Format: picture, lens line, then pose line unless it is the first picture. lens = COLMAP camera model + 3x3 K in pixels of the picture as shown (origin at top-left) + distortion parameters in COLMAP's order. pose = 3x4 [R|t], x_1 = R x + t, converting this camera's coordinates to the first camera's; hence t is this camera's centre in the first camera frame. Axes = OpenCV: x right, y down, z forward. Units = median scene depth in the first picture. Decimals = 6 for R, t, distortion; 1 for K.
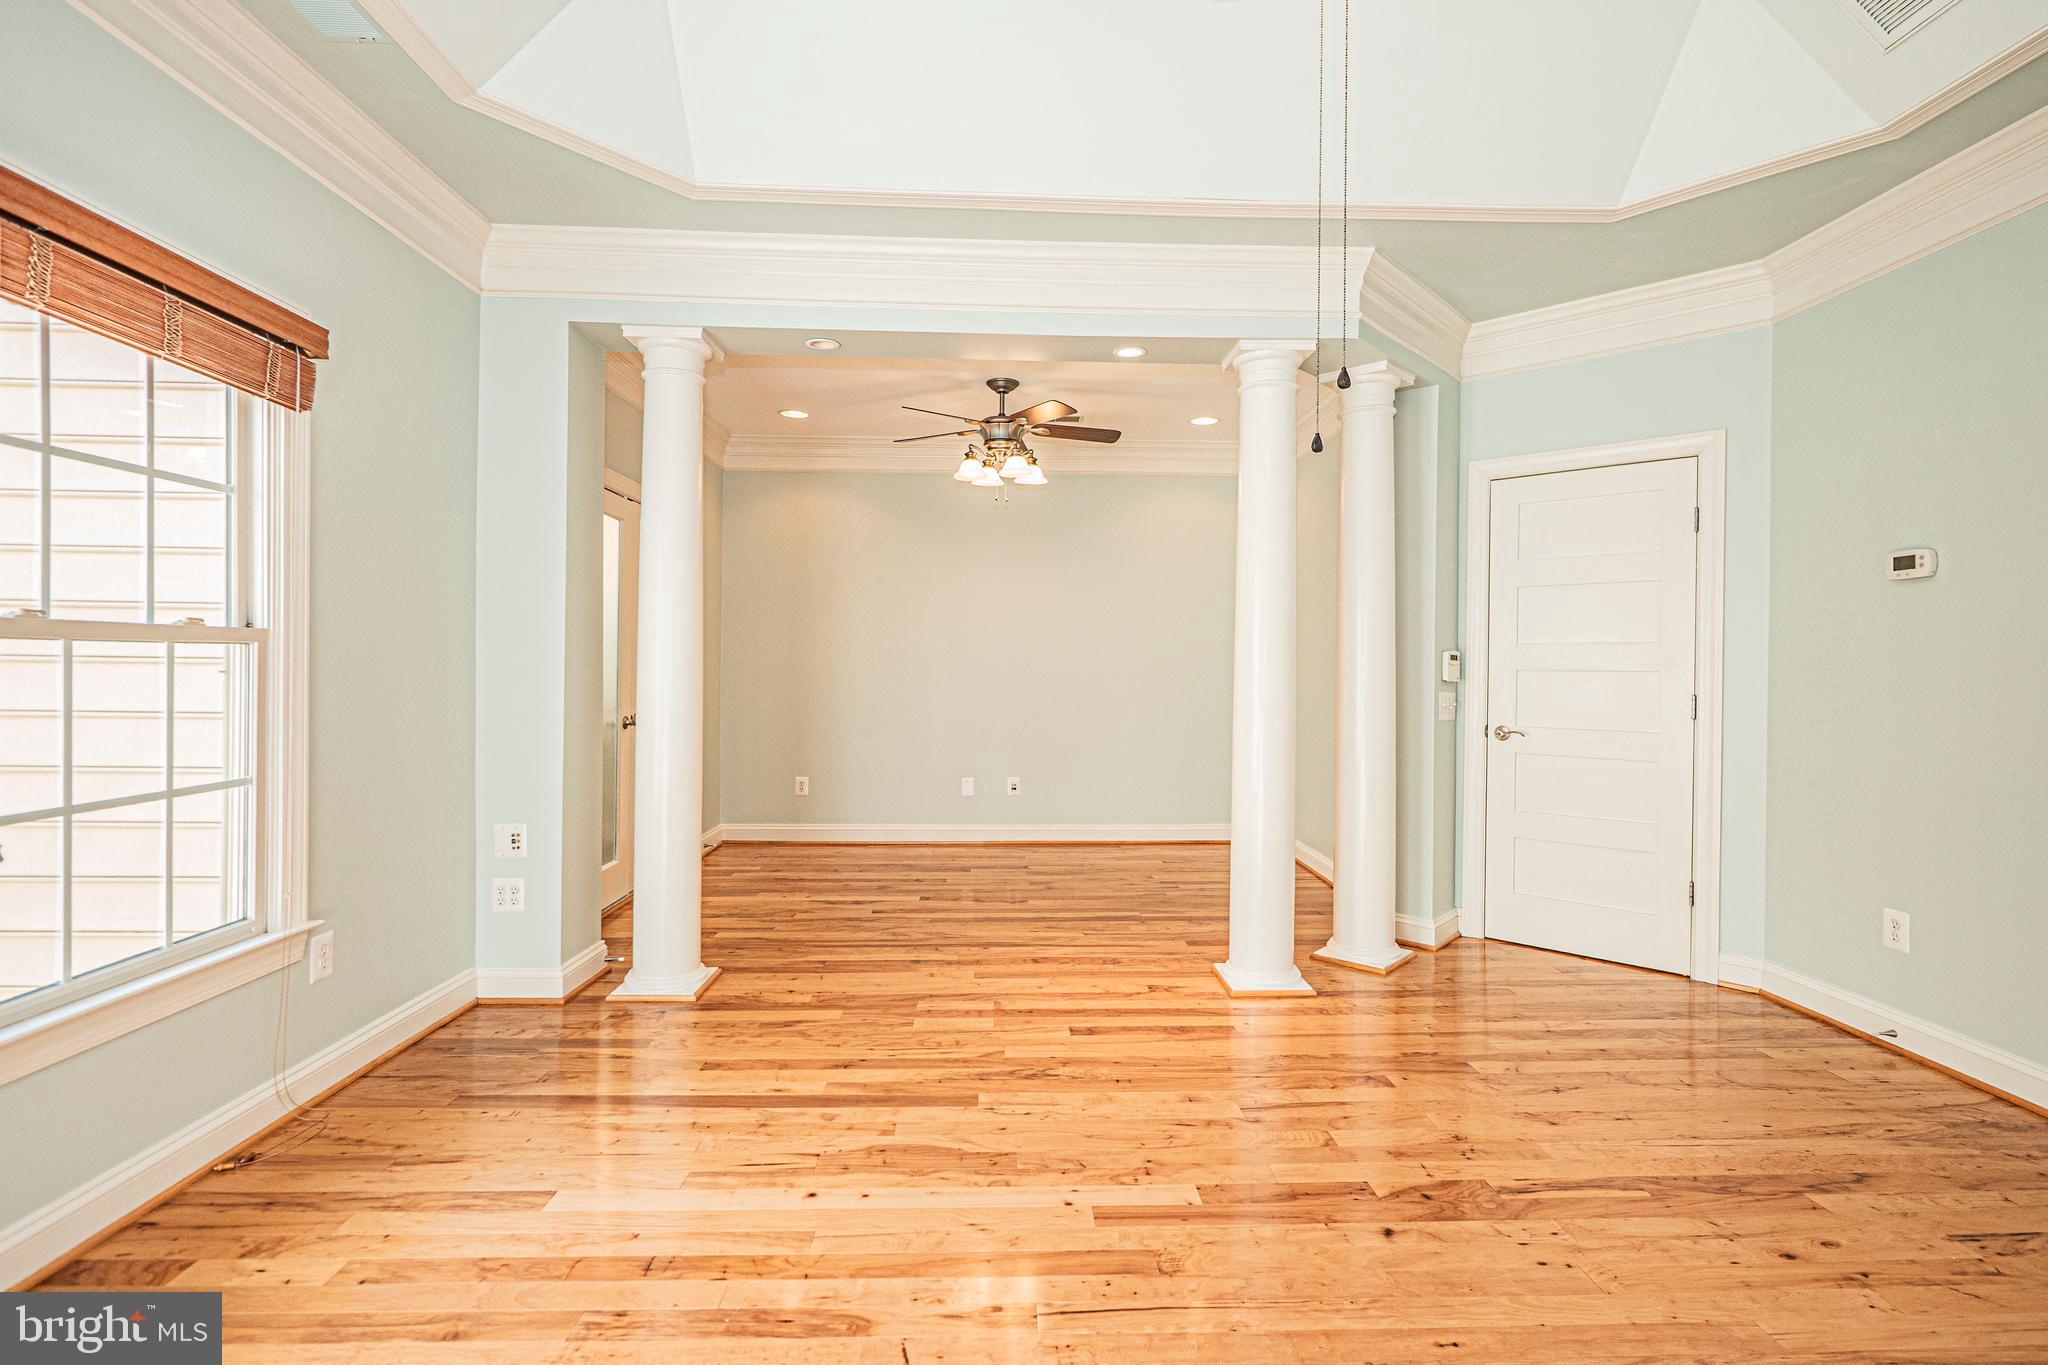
lens RADIAL K [[963.3, 0, 1028.7], [0, 963.3, 662.4], [0, 0, 1]] dist [-0.001092, 0.001691]
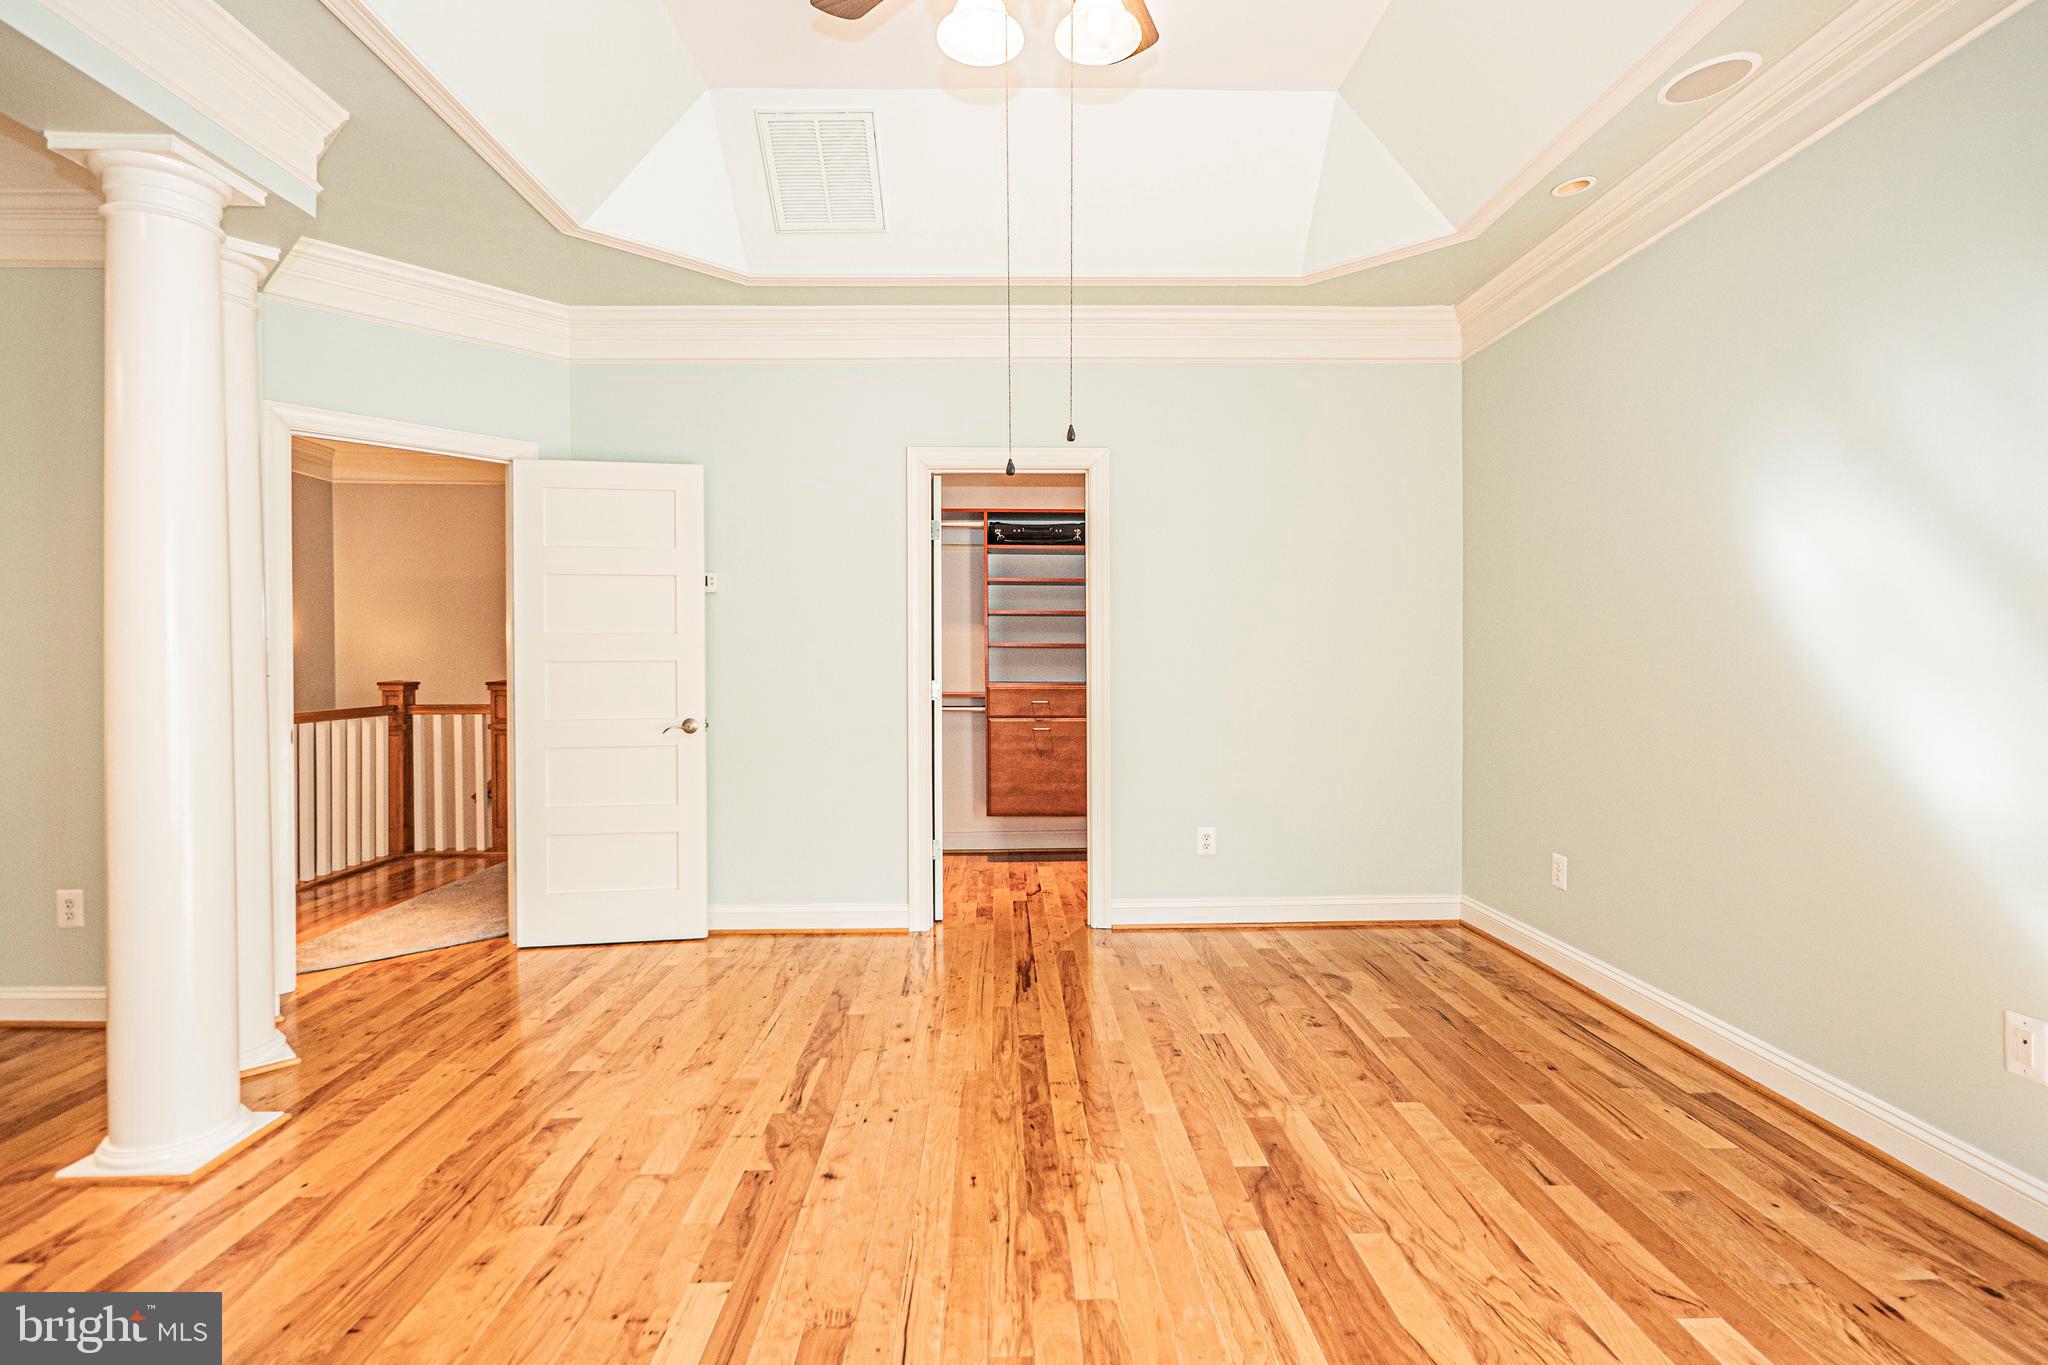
lens RADIAL K [[963.3, 0, 1021.8], [0, 963.3, 682.3], [0, 0, 1]] dist [-0.001092, 0.001691]
pose [[0.007879, -0.030041, 0.999518, -0.541274], [0.000869, 0.999548, 0.030035, -0.000449], [-0.999969, 0.000632, 0.007902, 0.597679]]
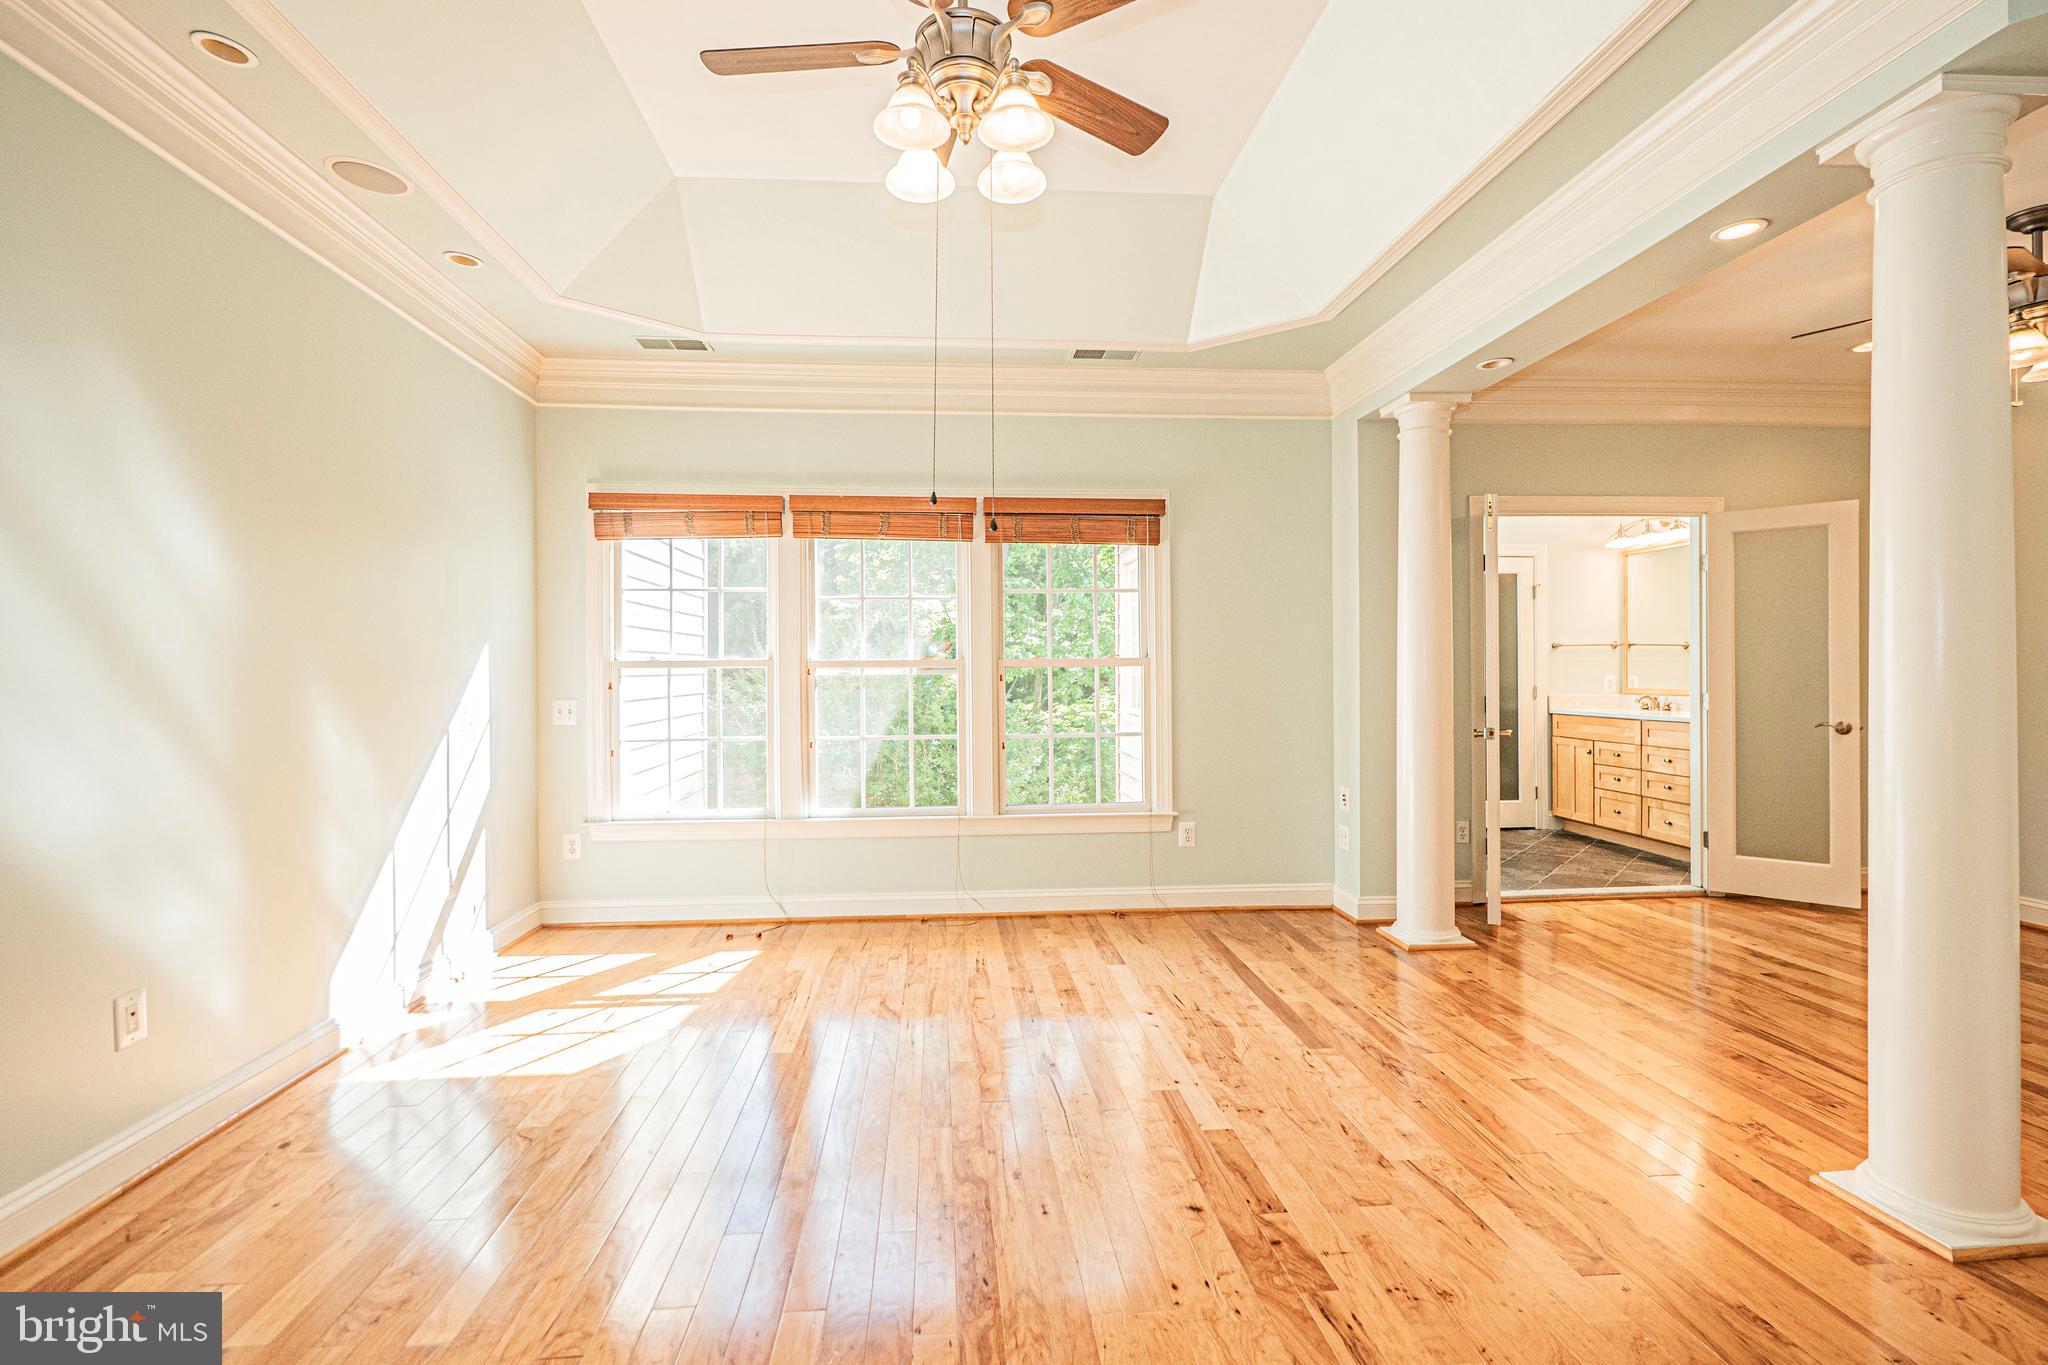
lens RADIAL K [[963.3, 0, 1017.4], [0, 963.3, 678.0], [0, 0, 1]] dist [-0.001092, 0.001691]
pose [[0.048450, -0.006012, -0.998808, 1.098698], [0.012215, 0.999911, -0.005427, 0.011084], [0.998751, -0.011937, 0.048519, 0.589356]]
